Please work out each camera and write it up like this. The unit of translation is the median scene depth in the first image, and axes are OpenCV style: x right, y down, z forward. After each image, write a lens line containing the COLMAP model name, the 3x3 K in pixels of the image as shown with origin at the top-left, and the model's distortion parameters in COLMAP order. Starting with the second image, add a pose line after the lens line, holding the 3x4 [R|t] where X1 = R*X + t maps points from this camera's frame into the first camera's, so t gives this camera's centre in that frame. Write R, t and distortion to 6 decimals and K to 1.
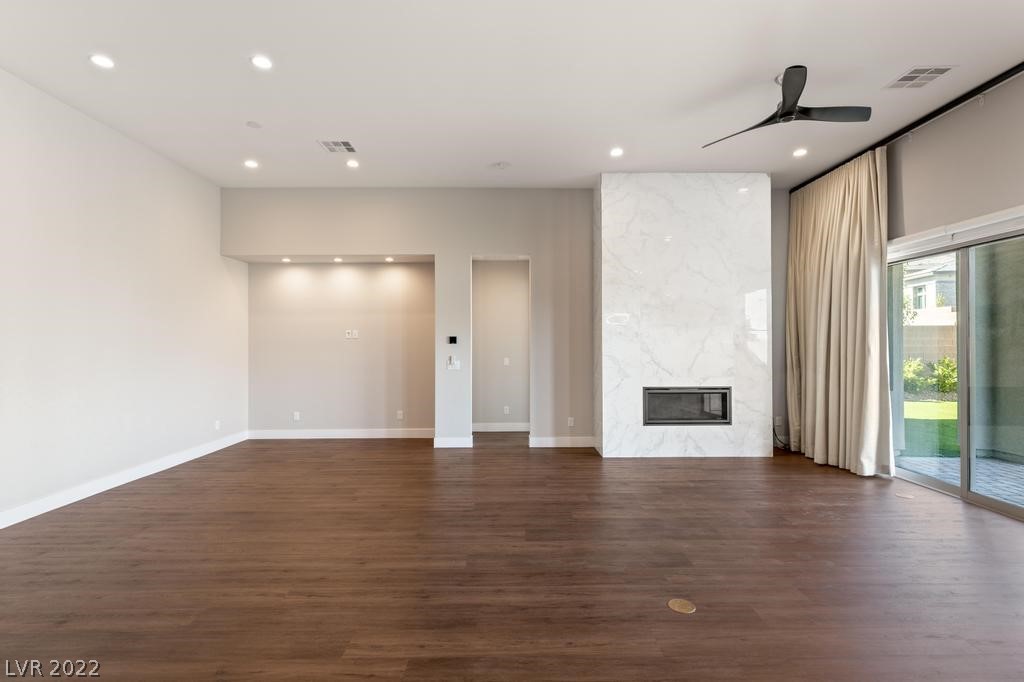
lens RADIAL K [[468.6, 0, 517.0], [0, 468.6, 340.4], [0, 0, 1]] dist [0.005671, 0.000087]
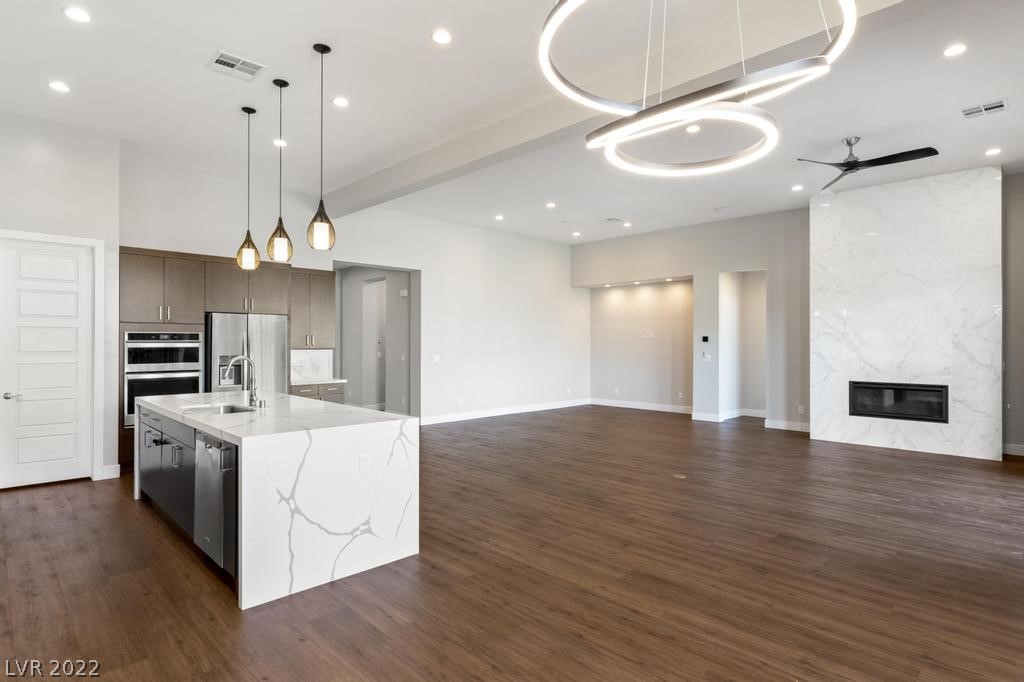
lens RADIAL K [[533.8, 0, 531.5], [0, 533.8, 340.2], [0, 0, 1]] dist [-0.011717, 0.001477]
pose [[0.707079, 0.000974, -0.707134, 0.631014], [0.003069, 0.999985, 0.004446, -0.006409], [0.707128, -0.005314, 0.707066, -0.439429]]
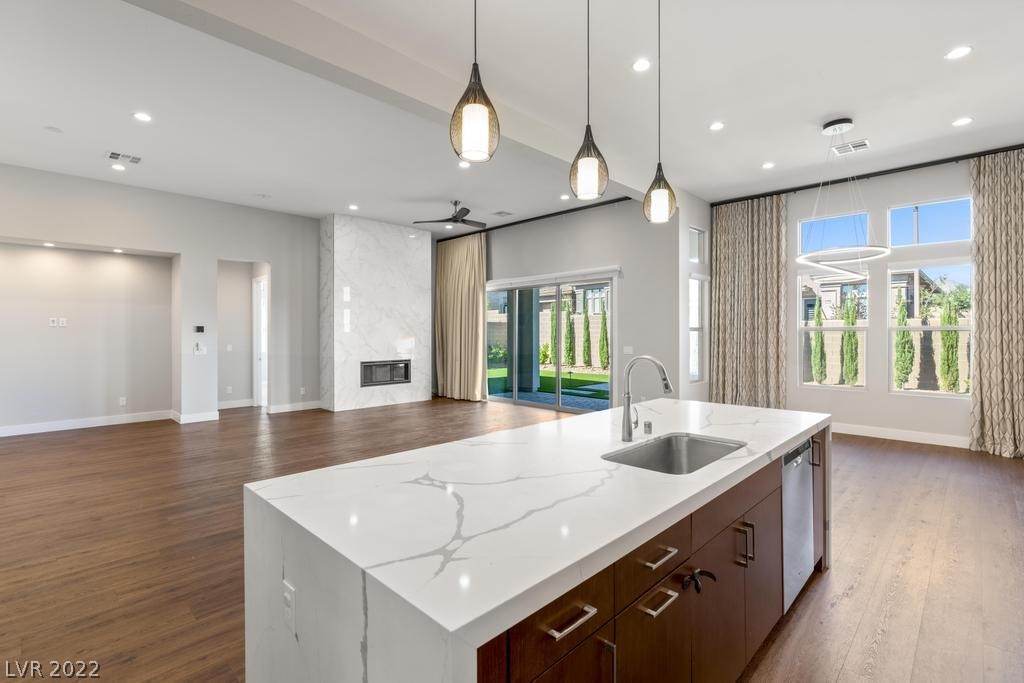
lens RADIAL K [[475.9, 0, 512.1], [0, 475.9, 331.9], [0, 0, 1]] dist [-0.015246, 0.004093]
pose [[0.705446, 0.003325, 0.708756, -0.463817], [-0.006933, 0.999974, 0.002210, -0.002268], [-0.708730, -0.006473, 0.705450, -0.410931]]
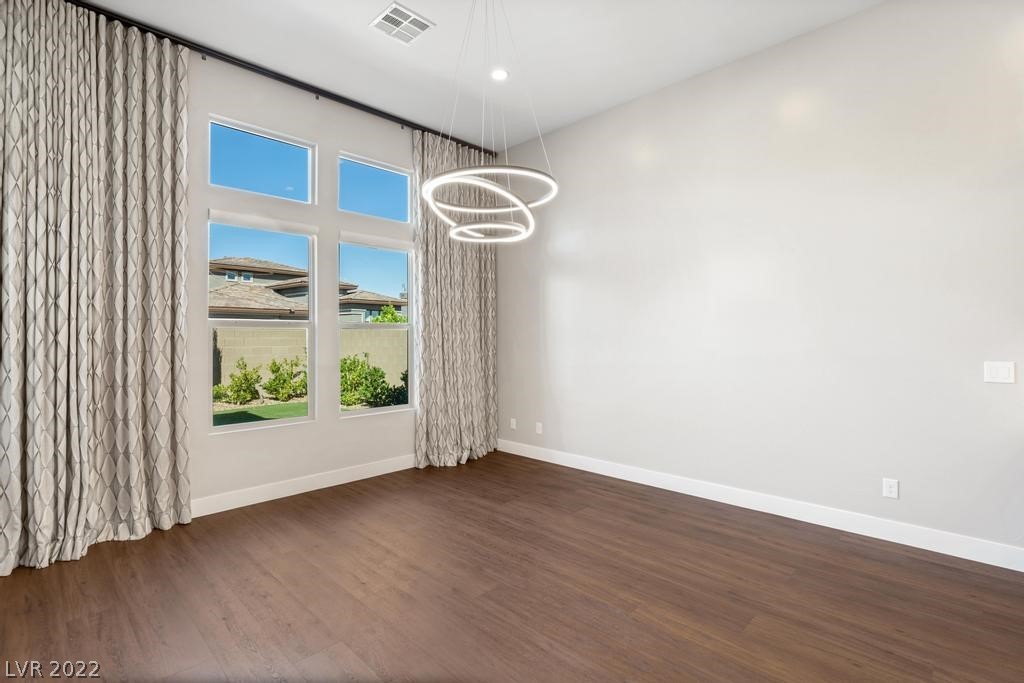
lens RADIAL K [[484.7, 0, 513.1], [0, 484.7, 333.8], [0, 0, 1]] dist [-0.002445, -0.000301]
pose [[-0.706034, 0.008421, 0.708128, 0.167986], [-0.001273, 0.999913, -0.013160, 0.009843], [-0.708177, -0.010192, -0.705961, 0.089603]]
